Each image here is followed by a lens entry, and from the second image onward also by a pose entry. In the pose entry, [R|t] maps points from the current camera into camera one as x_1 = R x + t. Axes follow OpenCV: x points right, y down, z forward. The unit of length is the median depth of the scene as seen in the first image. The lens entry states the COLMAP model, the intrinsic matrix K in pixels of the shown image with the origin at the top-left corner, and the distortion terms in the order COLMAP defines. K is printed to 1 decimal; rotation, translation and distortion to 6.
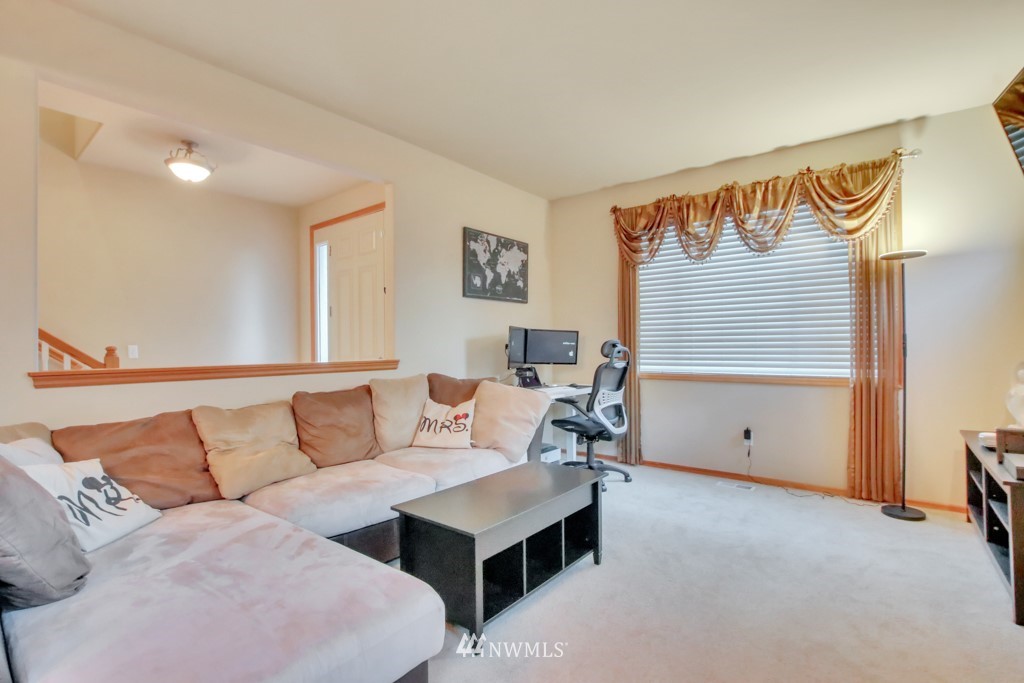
lens RADIAL K [[474.8, 0, 509.7], [0, 474.8, 349.3], [0, 0, 1]] dist [-0.026310, 0.002001]
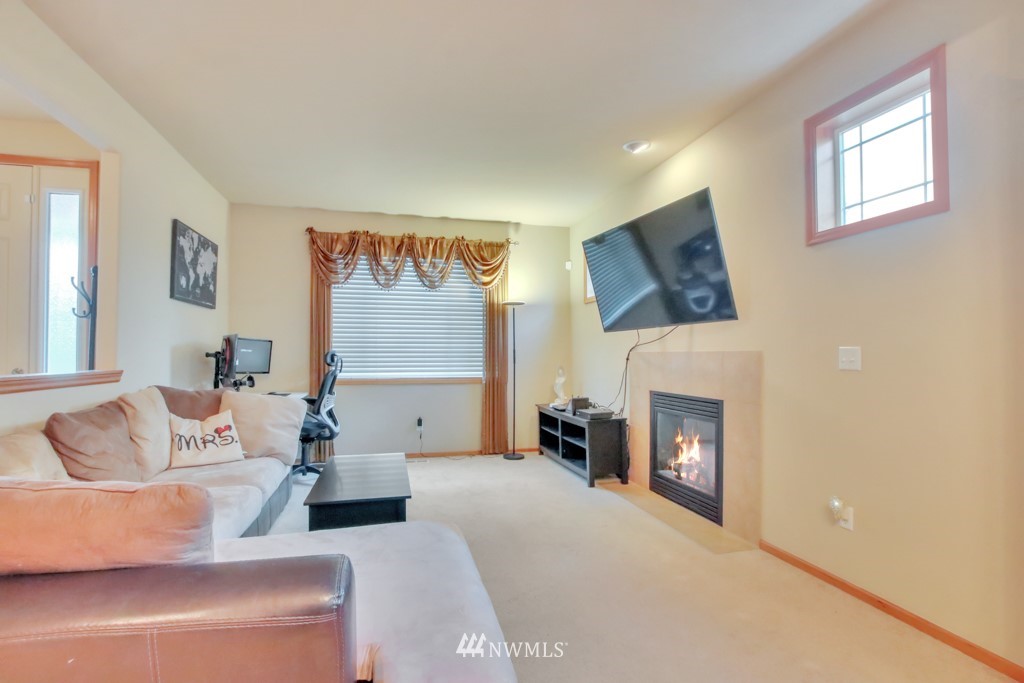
lens RADIAL K [[474.8, 0, 508.5], [0, 474.8, 344.7], [0, 0, 1]] dist [-0.026310, 0.002001]
pose [[0.604839, 0.025297, 0.795946, -0.432557], [-0.000713, 0.999512, -0.031225, 0.002156], [-0.796347, 0.018318, 0.604562, -0.018579]]
